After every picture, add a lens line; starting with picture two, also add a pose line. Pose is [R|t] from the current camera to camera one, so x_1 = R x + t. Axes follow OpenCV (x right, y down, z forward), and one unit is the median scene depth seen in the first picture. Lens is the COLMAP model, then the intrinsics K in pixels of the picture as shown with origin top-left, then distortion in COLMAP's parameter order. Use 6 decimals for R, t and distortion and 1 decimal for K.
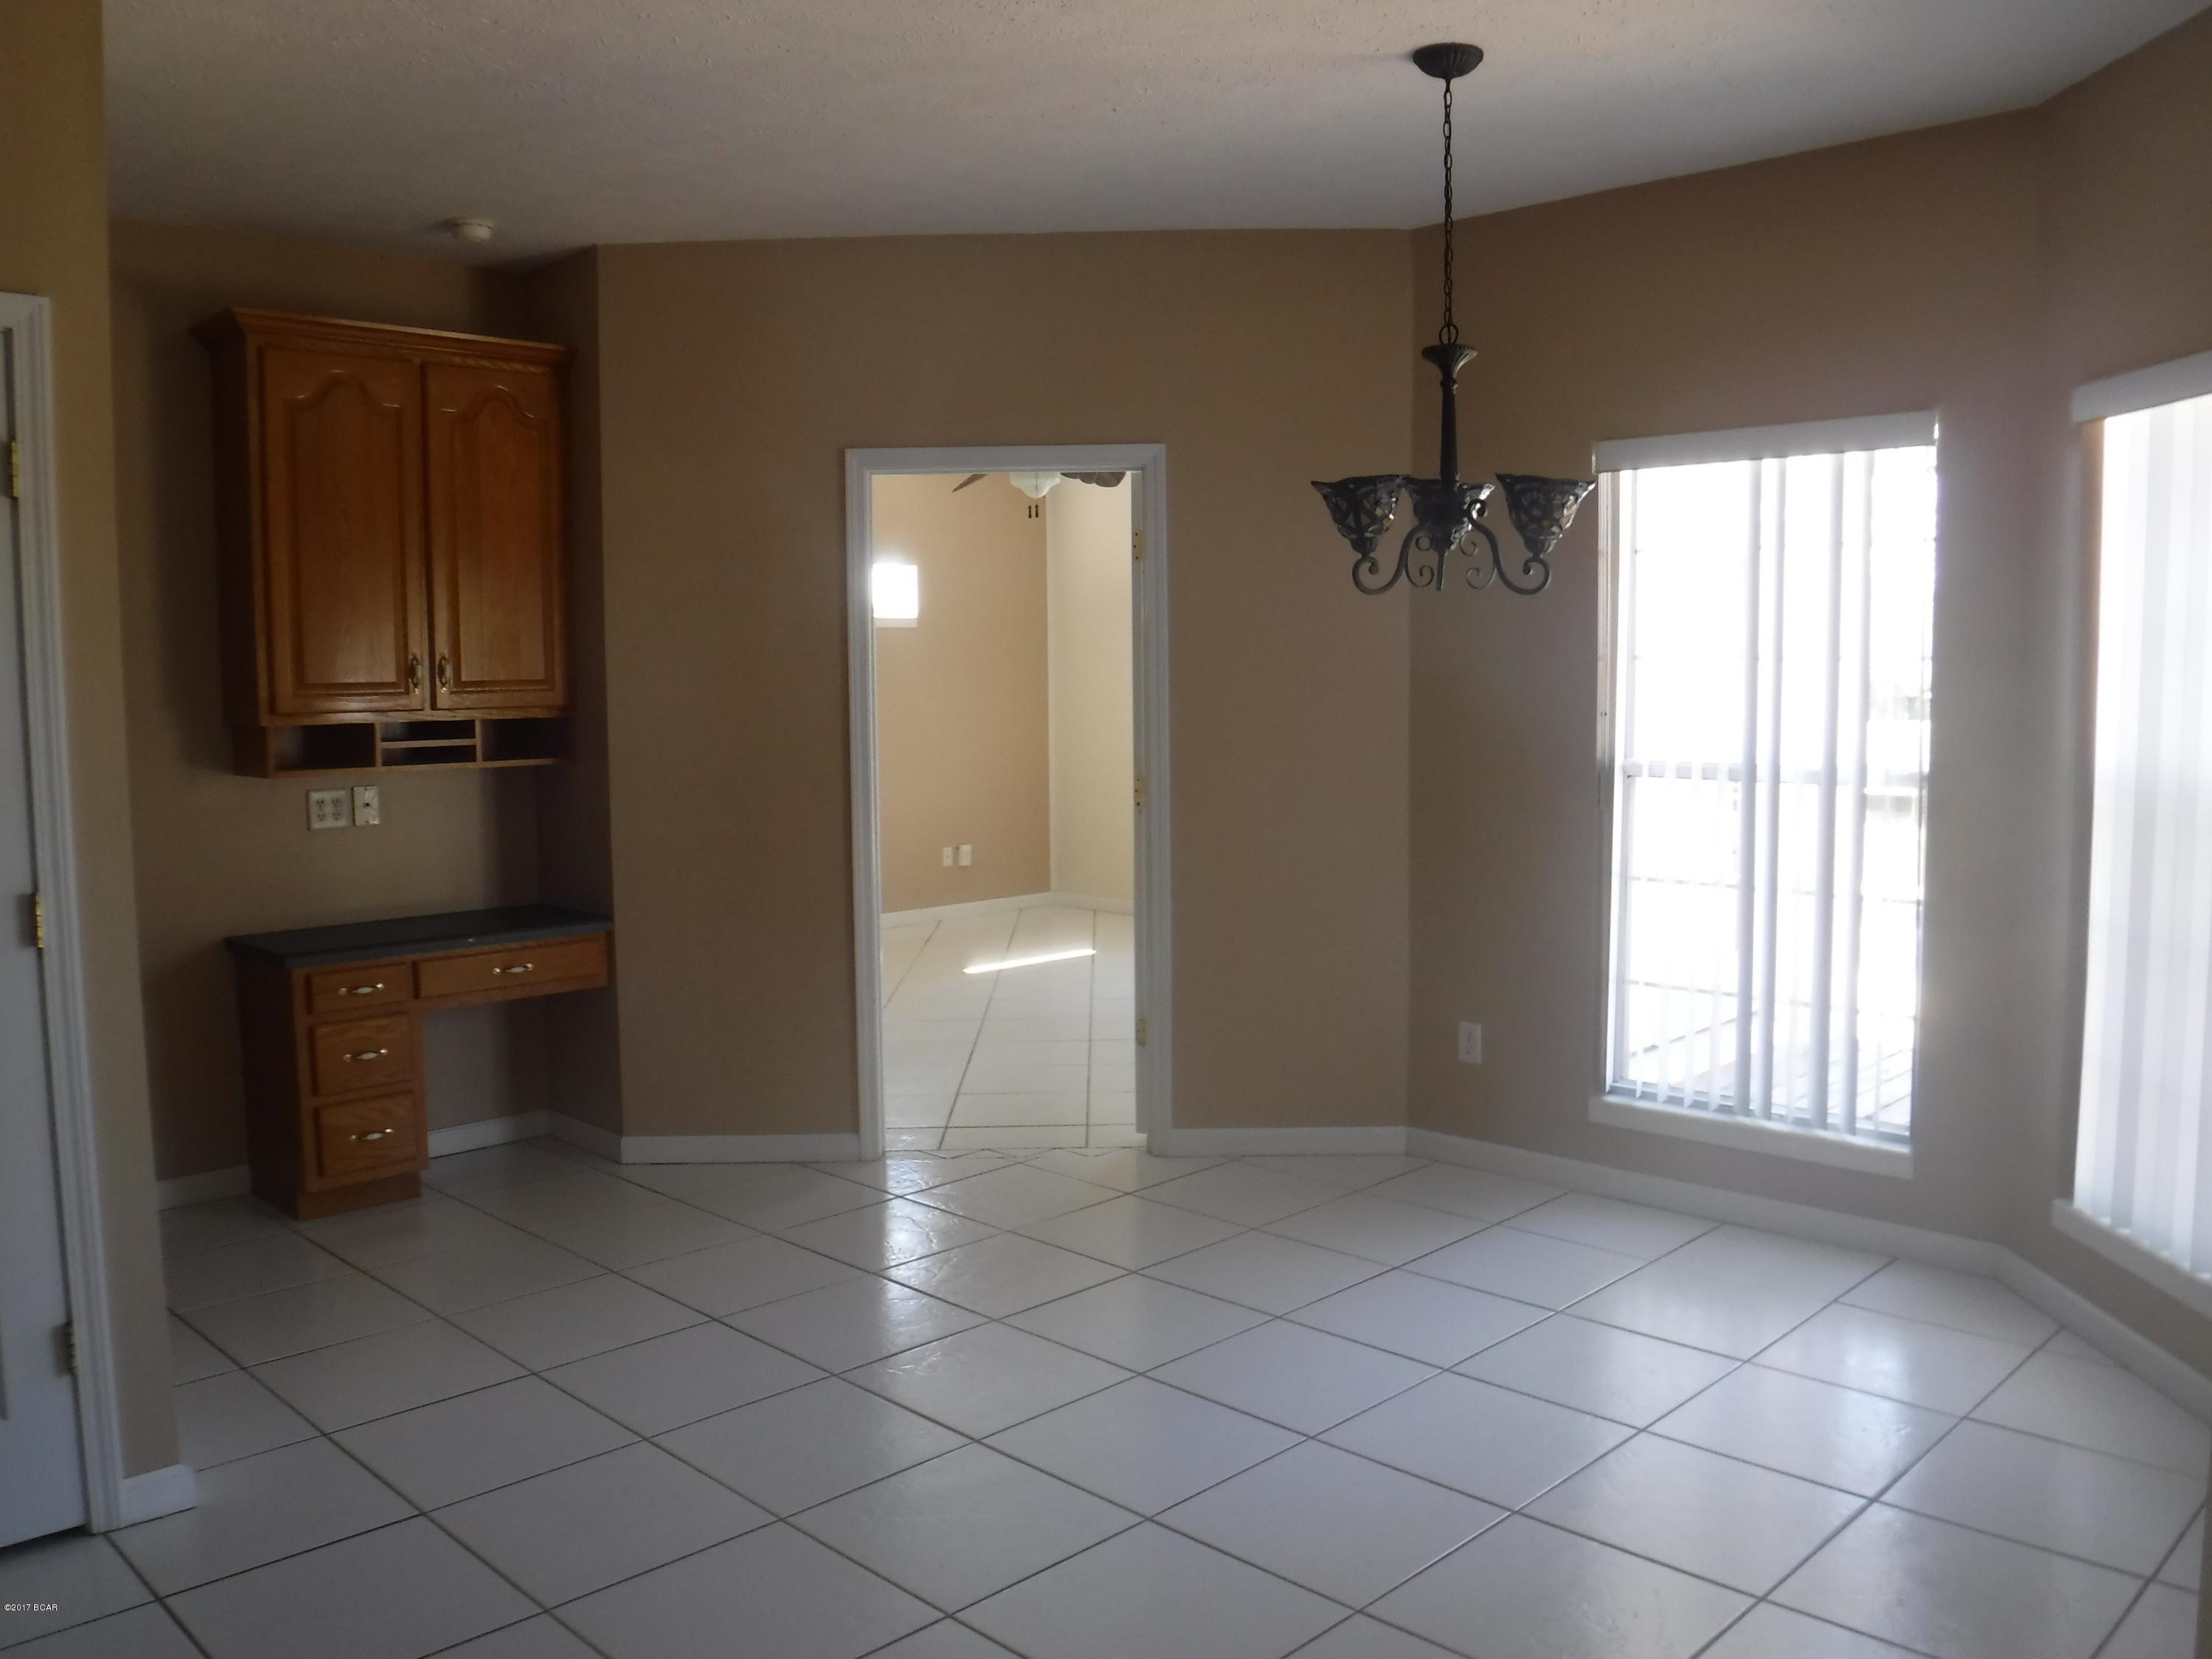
lens RADIAL K [[1781.0, 0, 1084.0], [0, 1781.0, 831.5], [0, 0, 1]] dist [-0.105706, 0.032977]
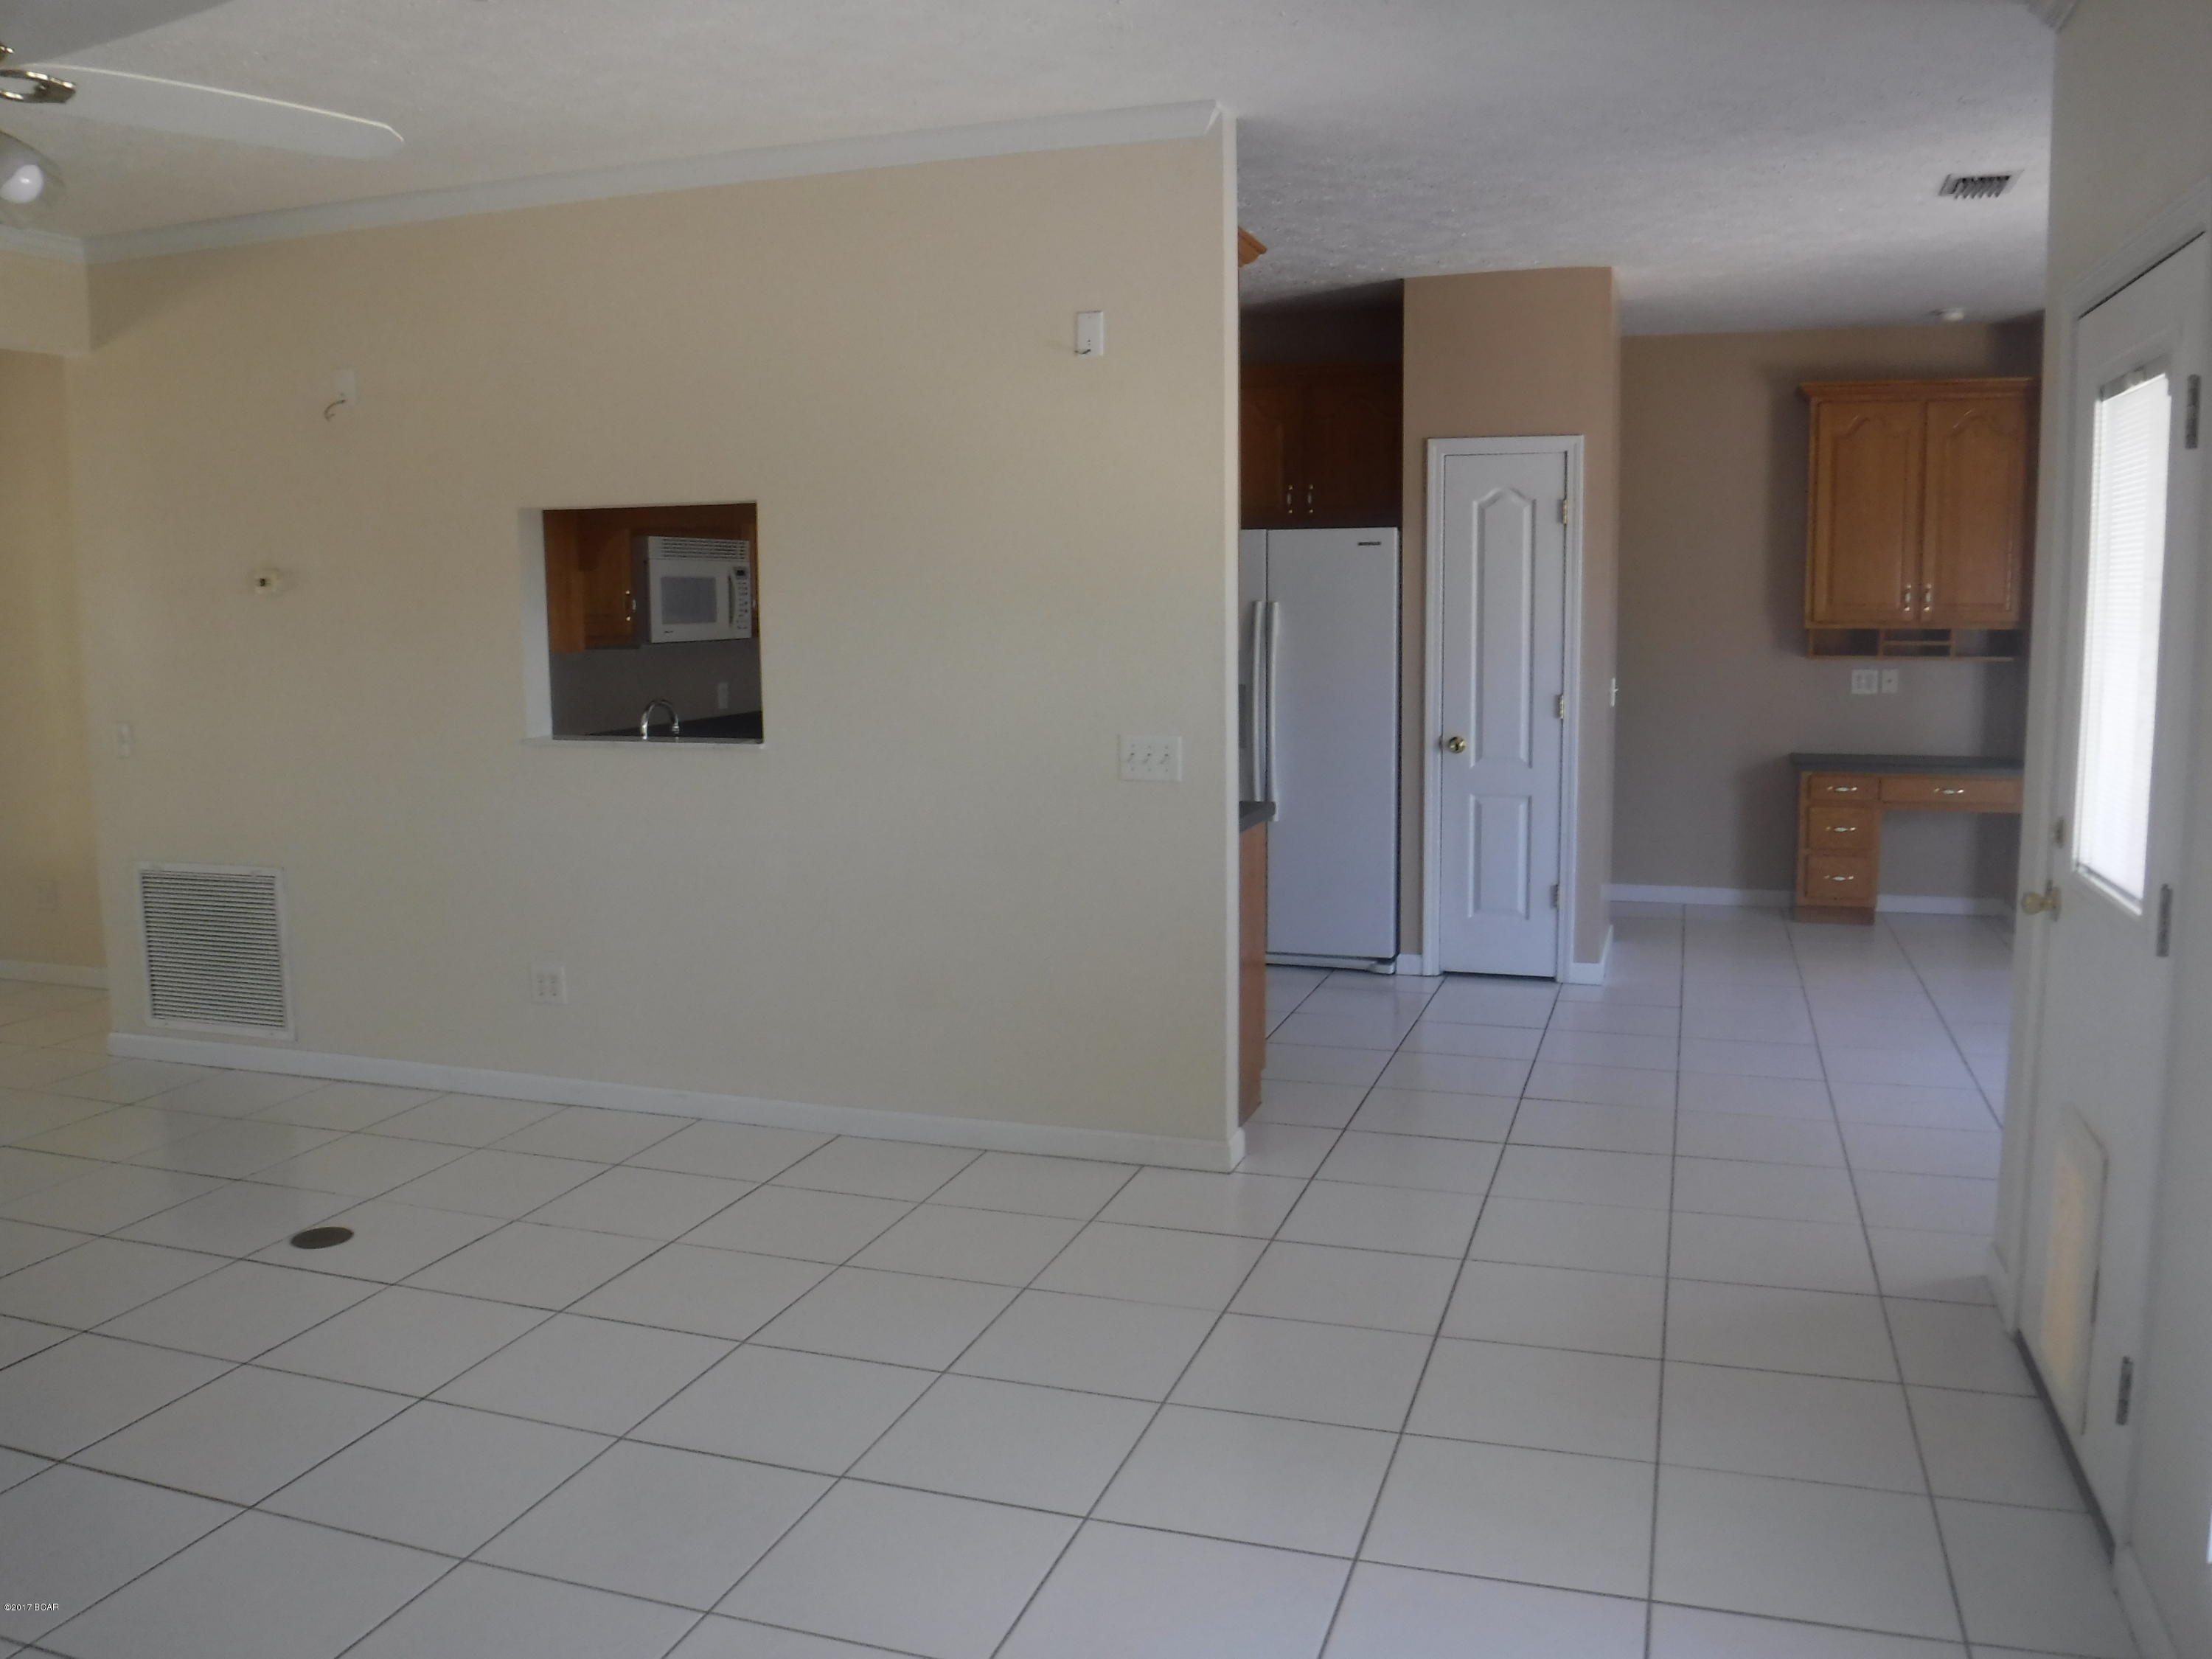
lens RADIAL K [[1781.0, 0, 1098.0], [0, 1781.0, 834.6], [0, 0, 1]] dist [-0.105706, 0.032977]
pose [[0.448692, 0.126208, -0.884730, 0.758943], [-0.073296, 0.991840, 0.104315, 0.012079], [0.890676, 0.018041, 0.454281, -0.388774]]
